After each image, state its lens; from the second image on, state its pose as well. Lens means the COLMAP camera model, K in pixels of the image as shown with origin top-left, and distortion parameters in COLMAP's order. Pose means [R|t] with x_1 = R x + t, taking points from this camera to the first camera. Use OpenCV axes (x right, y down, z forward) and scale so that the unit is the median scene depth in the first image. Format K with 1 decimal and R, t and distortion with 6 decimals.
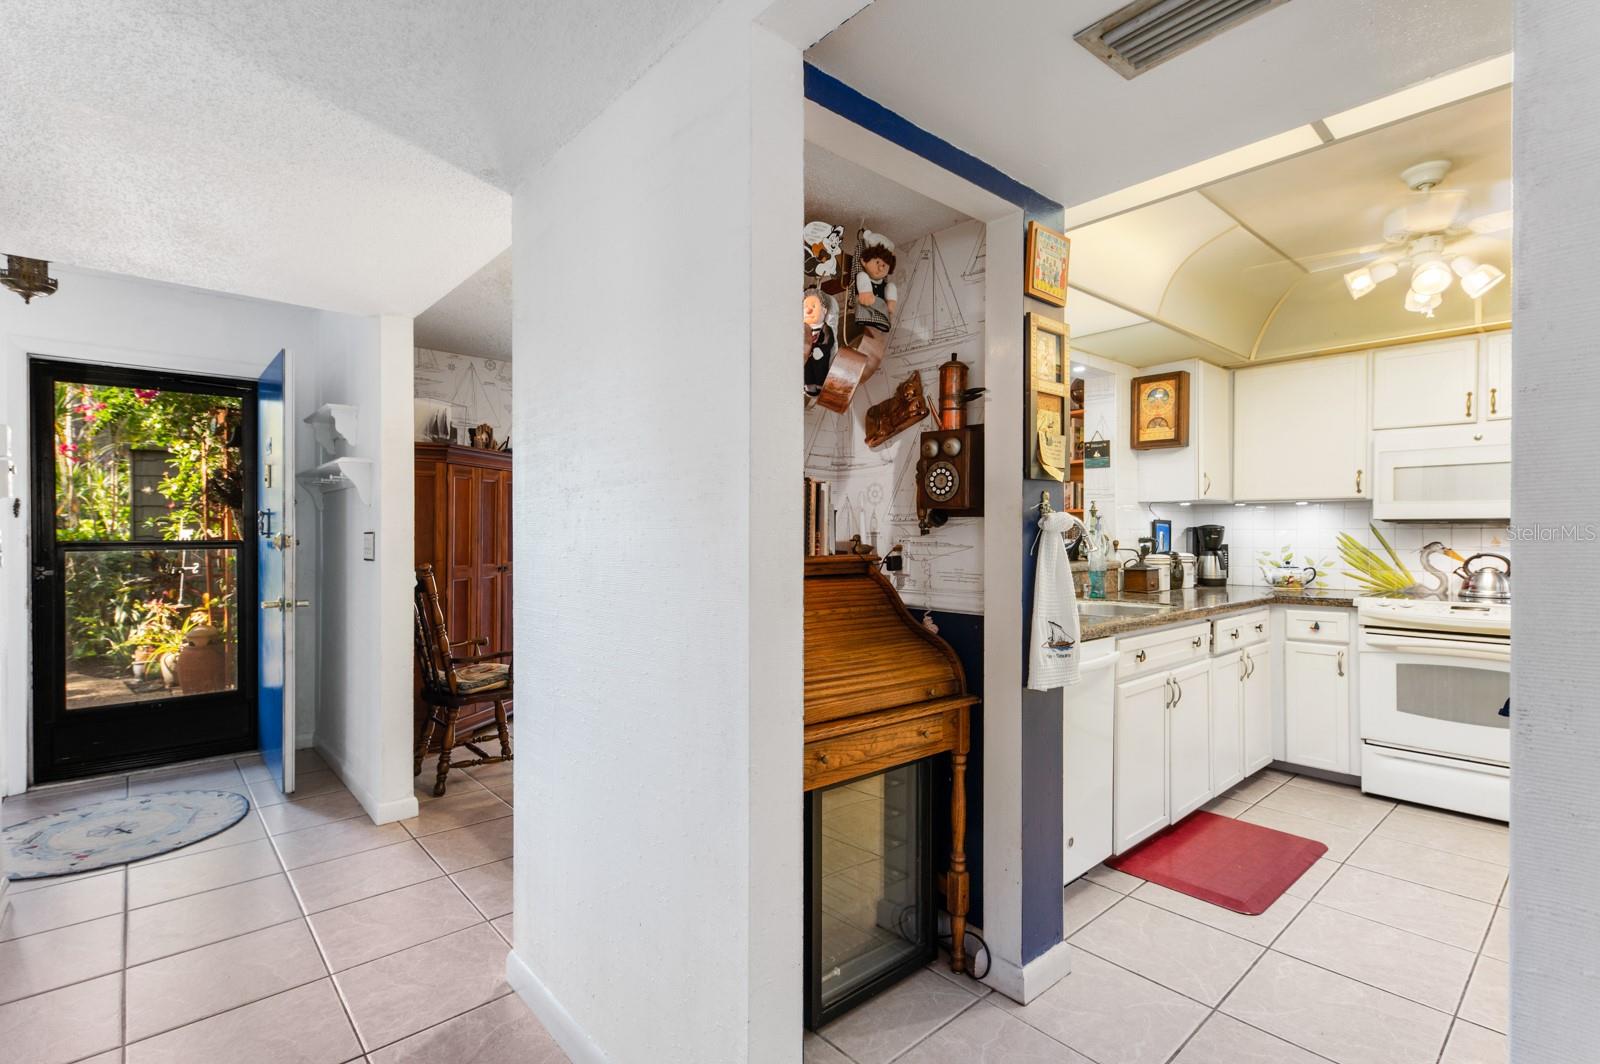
lens RADIAL K [[747.8, 0, 800.3], [0, 747.8, 535.9], [0, 0, 1]] dist [0.002596, -0.000395]
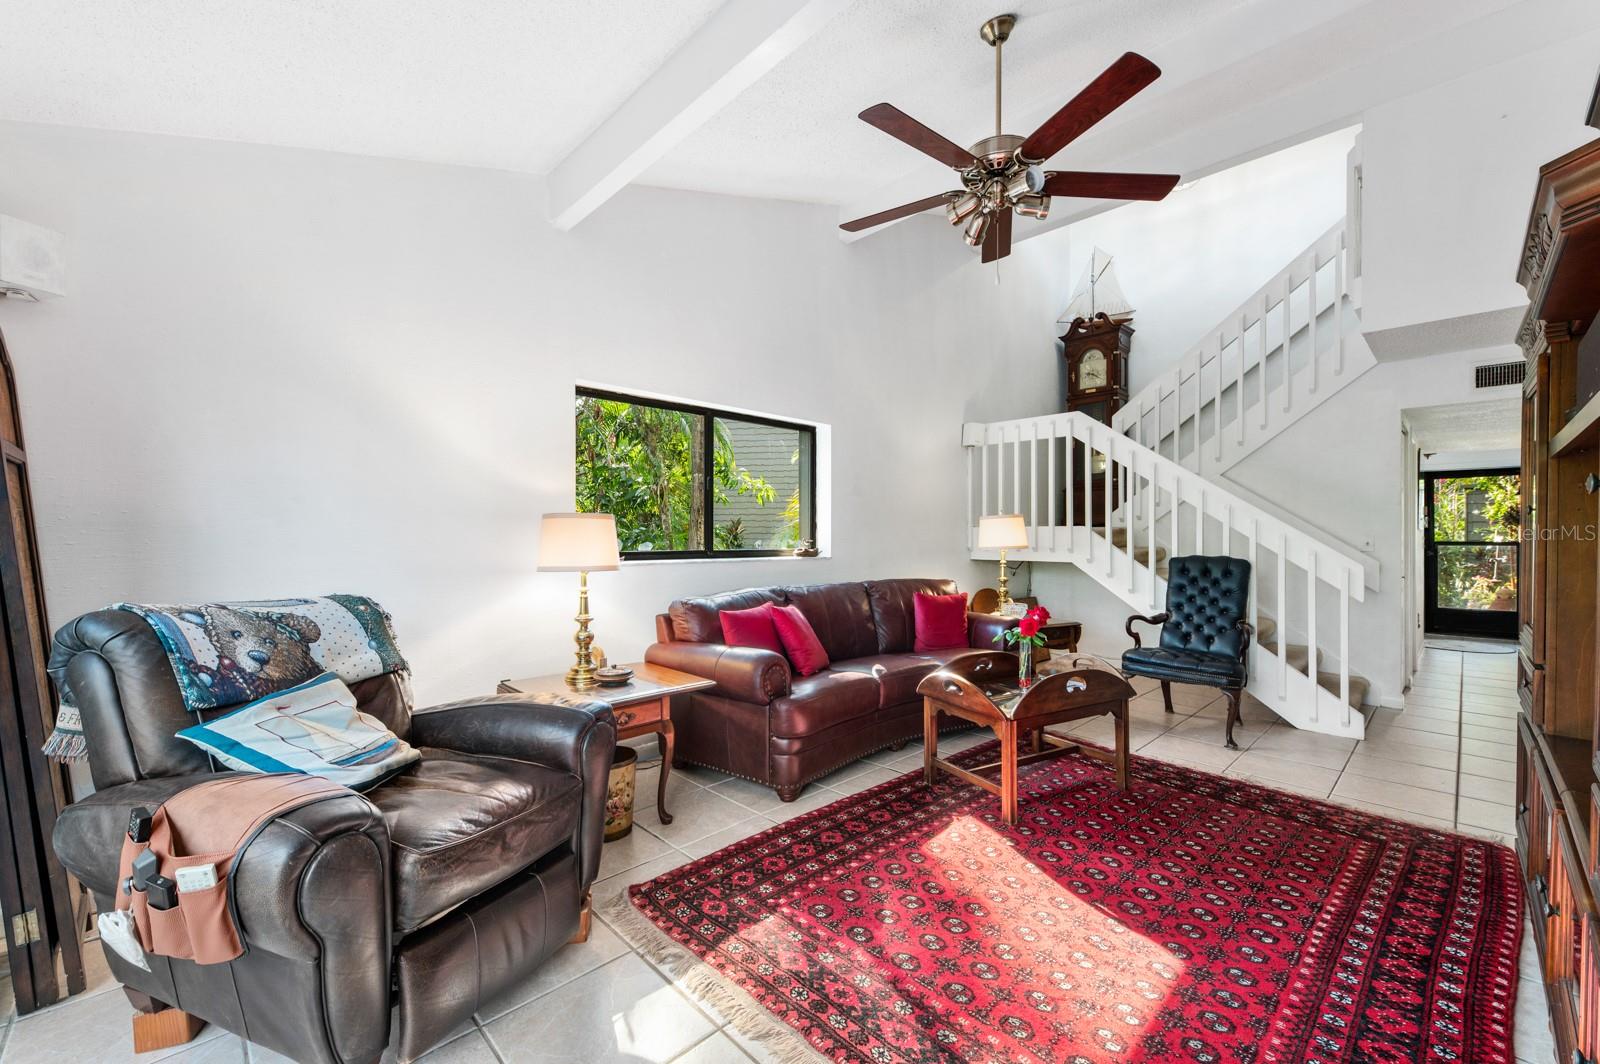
lens RADIAL K [[644.5, 0, 800.0], [0, 644.5, 532.0], [0, 0, 1]] dist [0.001599, -0.004048]
pose [[0.035414, -0.004404, -0.999363, 0.919547], [-0.005842, 0.999972, -0.004613, -0.003347], [0.999356, 0.006002, 0.035387, -1.010593]]
